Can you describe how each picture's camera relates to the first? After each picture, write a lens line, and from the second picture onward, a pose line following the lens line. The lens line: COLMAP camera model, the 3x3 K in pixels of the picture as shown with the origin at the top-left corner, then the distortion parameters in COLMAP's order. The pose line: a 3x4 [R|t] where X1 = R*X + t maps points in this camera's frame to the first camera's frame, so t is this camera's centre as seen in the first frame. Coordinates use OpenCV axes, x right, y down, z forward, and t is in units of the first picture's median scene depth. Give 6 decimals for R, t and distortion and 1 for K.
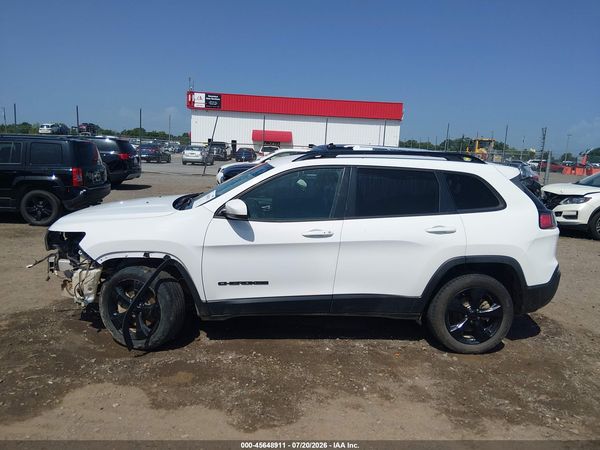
lens RADIAL K [[465.0, 0, 302.9], [0, 465.0, 222.8], [0, 0, 1]] dist [0.072591, -0.116143]
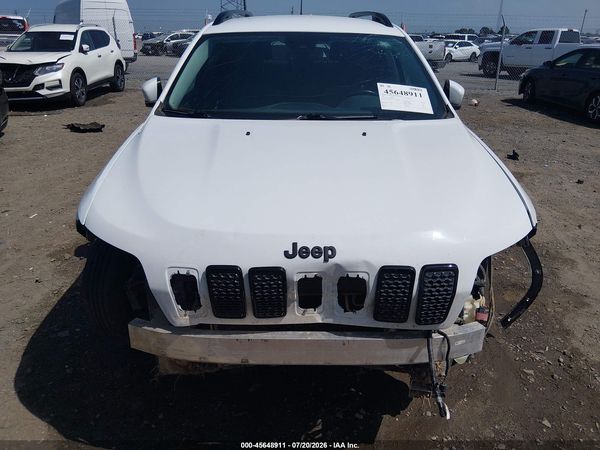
lens RADIAL K [[465.0, 0, 293.7], [0, 465.0, 222.5], [0, 0, 1]] dist [0.072591, -0.116143]
pose [[0.052869, -0.413178, 0.909114, -0.882650], [0.150701, 0.903262, 0.401754, -0.179457], [-0.987165, 0.115764, 0.110021, 1.125501]]
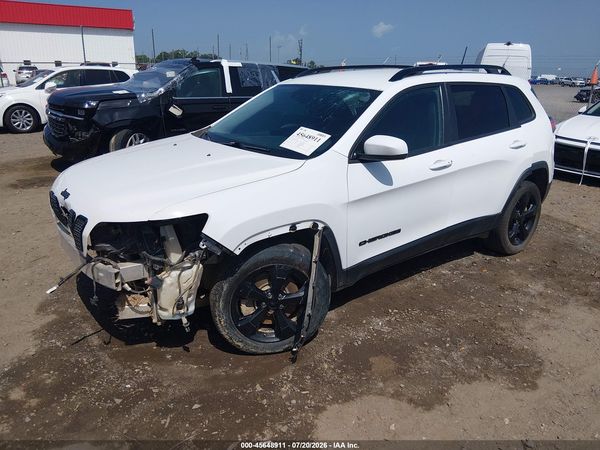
lens RADIAL K [[465.0, 0, 309.9], [0, 465.0, 223.2], [0, 0, 1]] dist [0.072591, -0.116143]
pose [[0.829528, -0.204789, 0.519562, -0.640315], [0.112141, 0.972472, 0.204262, -0.075873], [-0.547090, -0.111177, 0.829658, 0.369276]]
